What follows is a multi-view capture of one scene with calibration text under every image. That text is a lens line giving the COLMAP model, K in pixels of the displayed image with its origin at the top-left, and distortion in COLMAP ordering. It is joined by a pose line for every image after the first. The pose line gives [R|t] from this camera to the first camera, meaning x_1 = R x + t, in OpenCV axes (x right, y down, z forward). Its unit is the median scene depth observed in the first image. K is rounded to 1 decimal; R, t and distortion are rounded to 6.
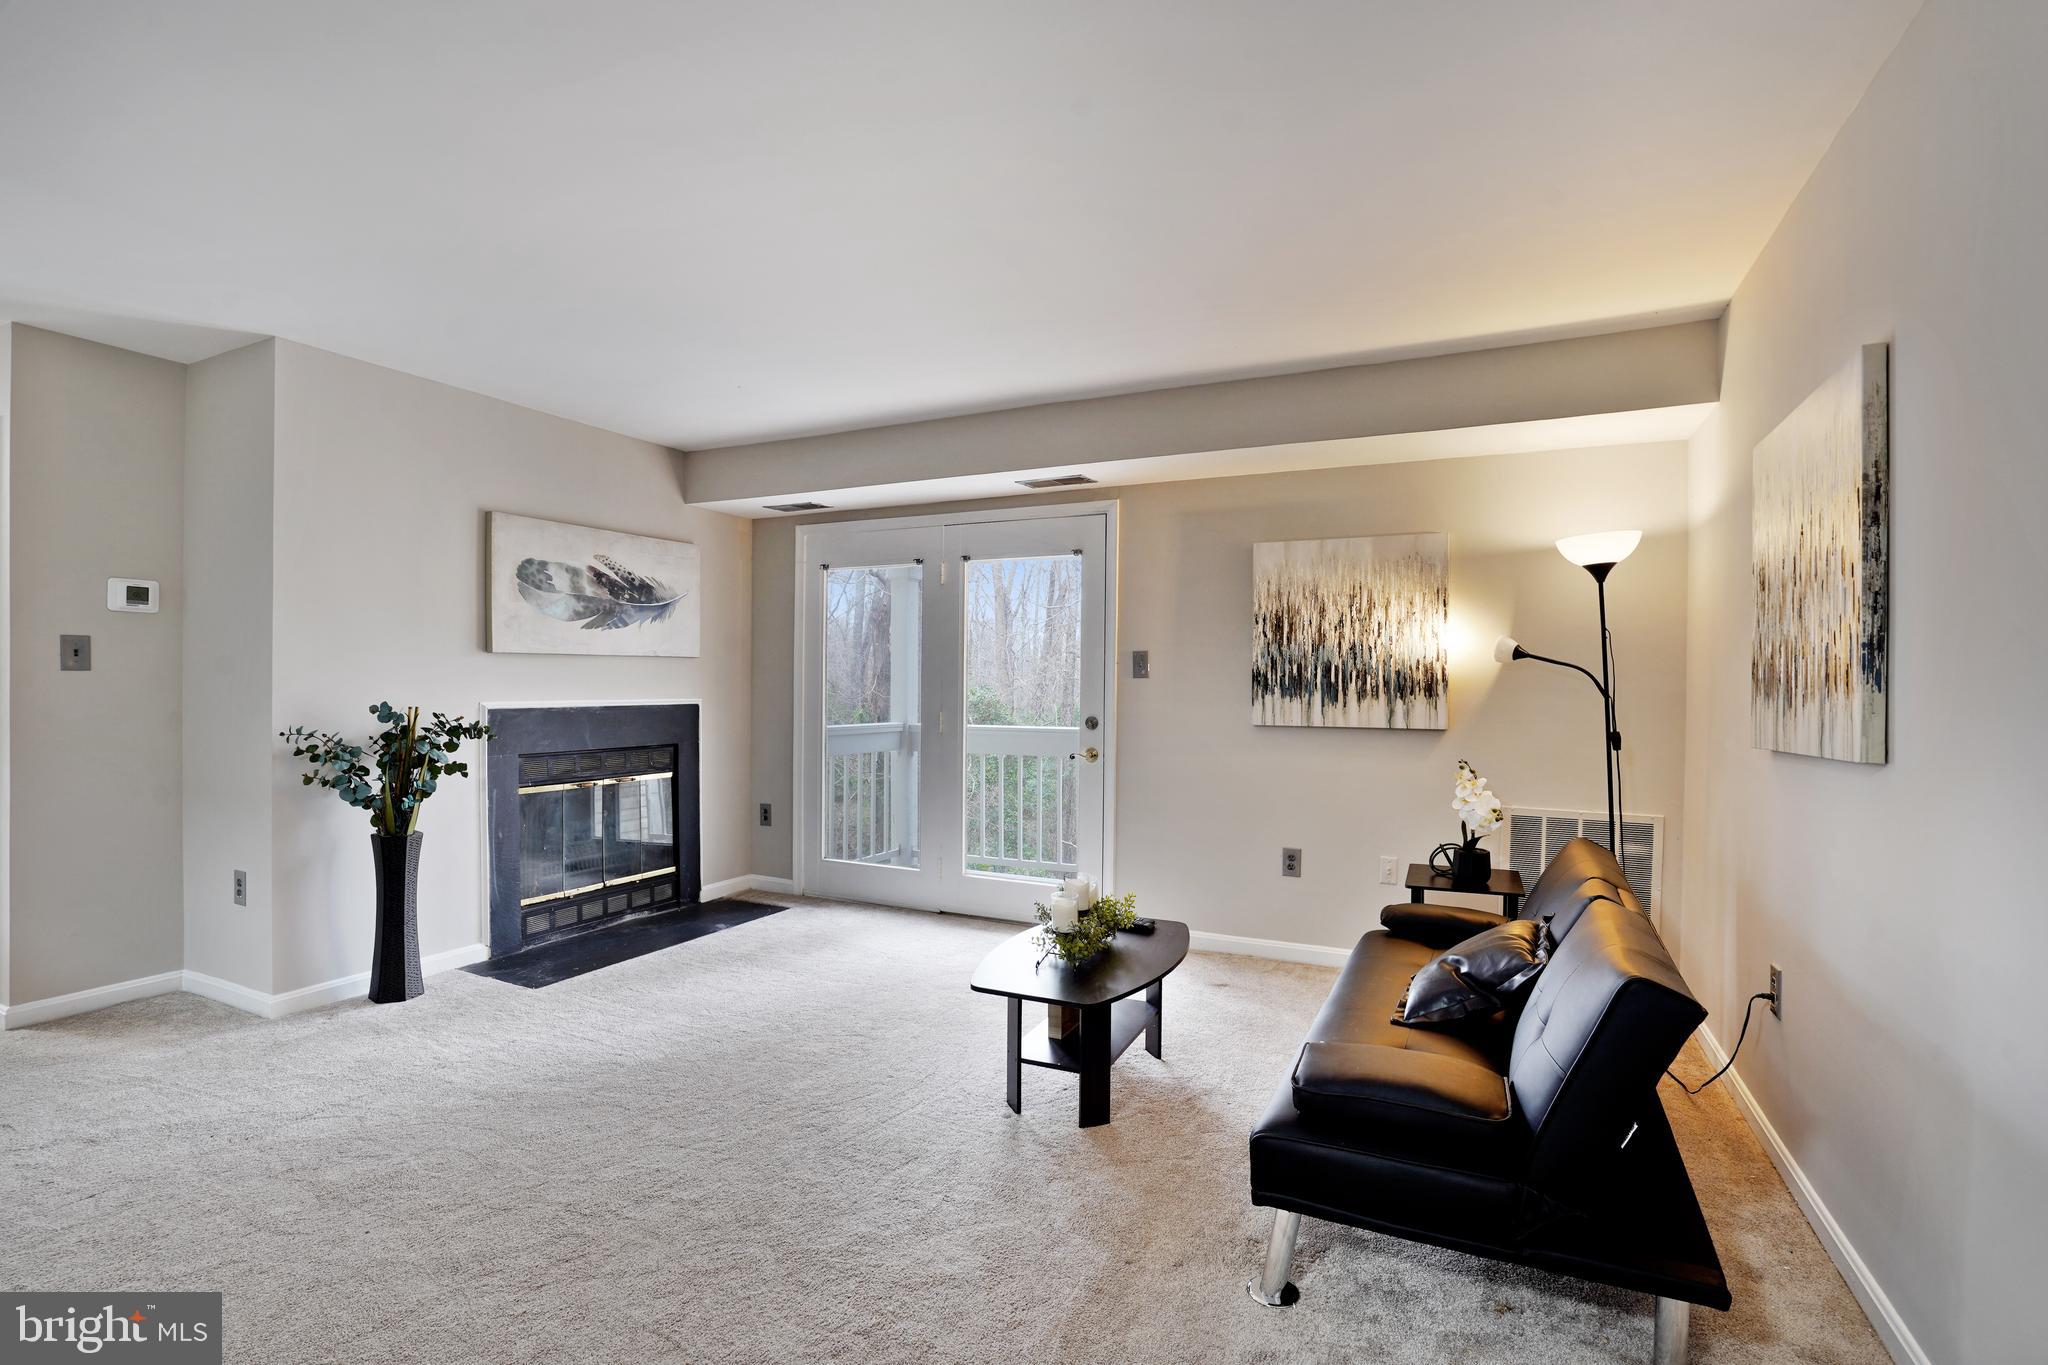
lens RADIAL K [[963.6, 0, 1024.0], [0, 963.6, 682.5], [0, 0, 1]] dist [-0.028768, 0.000586]
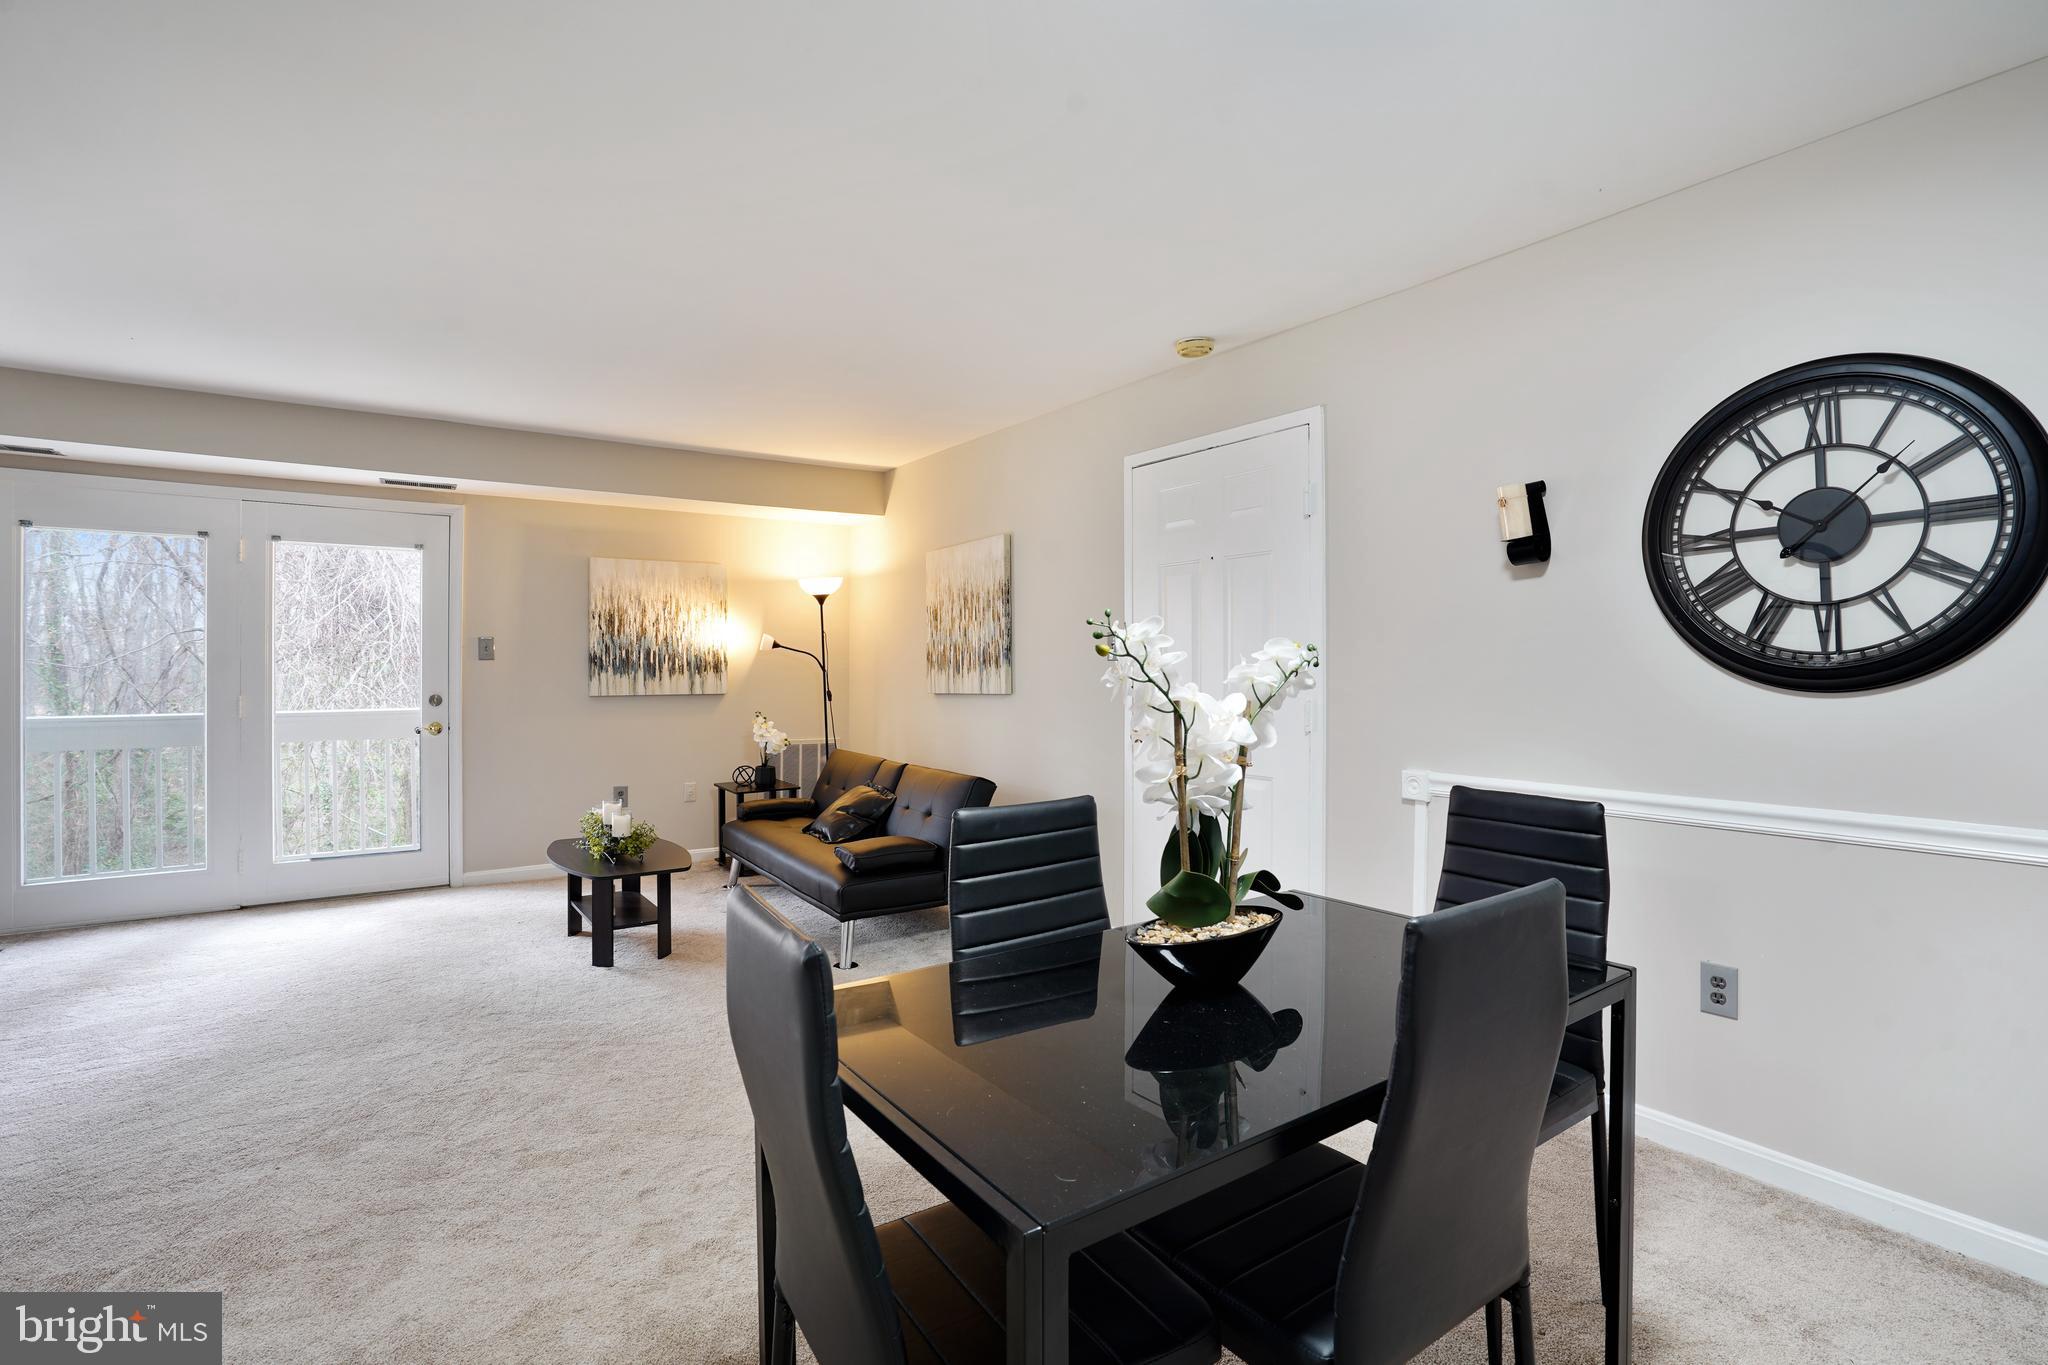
lens RADIAL K [[944.7, 0, 1022.1], [0, 944.7, 680.1], [0, 0, 1]] dist [-0.047433, 0.022000]
pose [[0.496437, -0.020934, 0.867820, -0.595593], [0.001447, 0.999728, 0.023288, -0.006468], [-0.868072, -0.010305, 0.496332, -0.146031]]
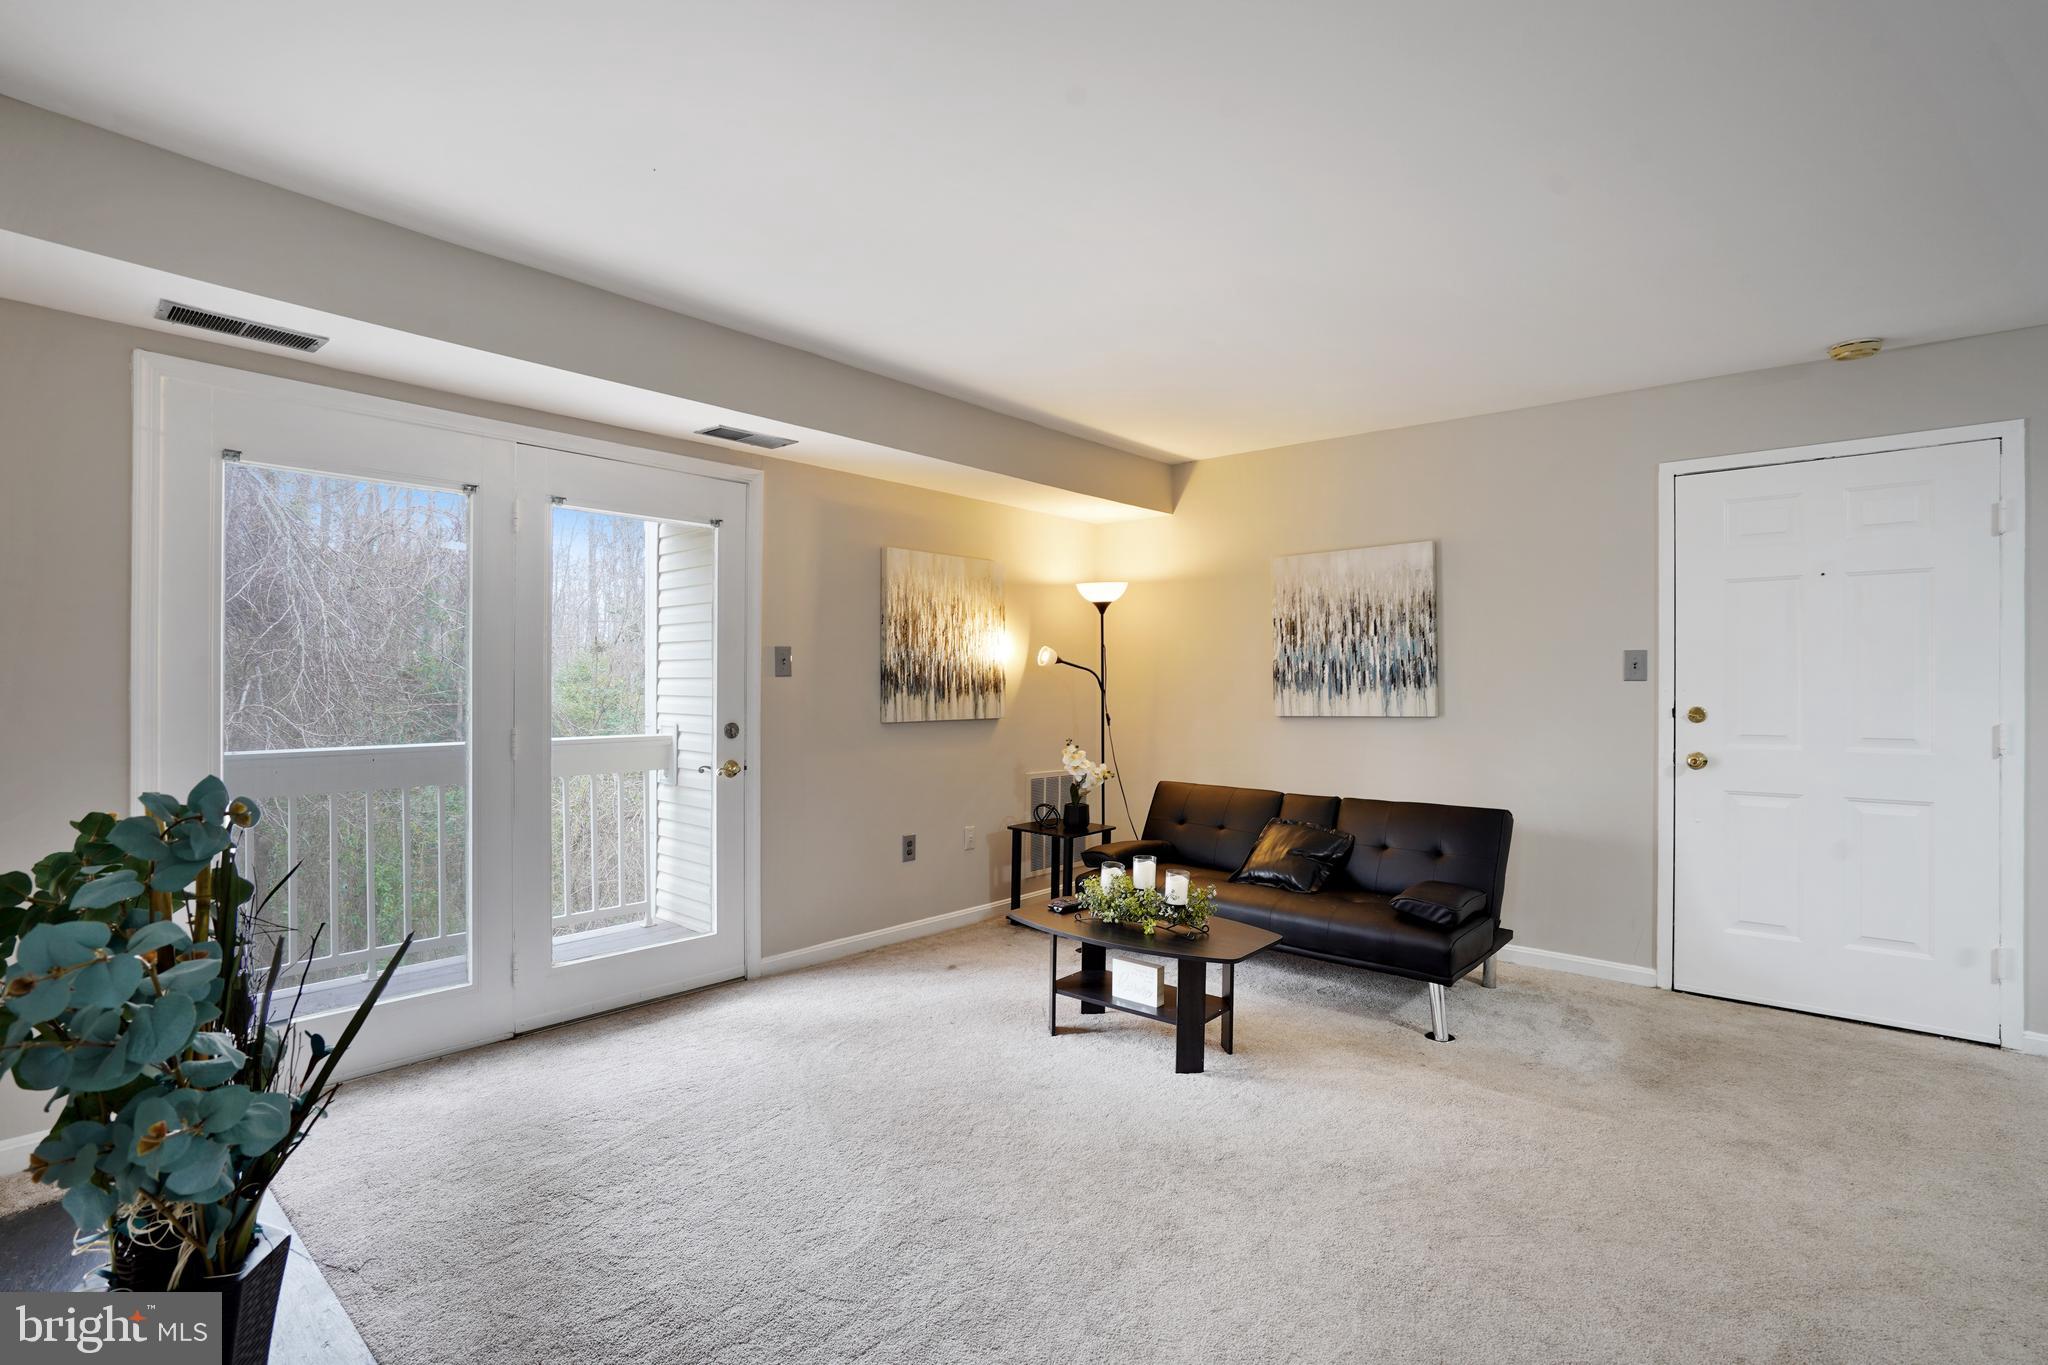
lens RADIAL K [[980.2, 0, 1034.7], [0, 980.2, 684.1], [0, 0, 1]] dist [-0.003537, 0.000087]
pose [[0.260805, -0.007492, 0.965362, -0.764257], [-0.003239, 0.999957, 0.008635, -0.007009], [-0.965386, -0.005378, 0.260770, 0.590924]]
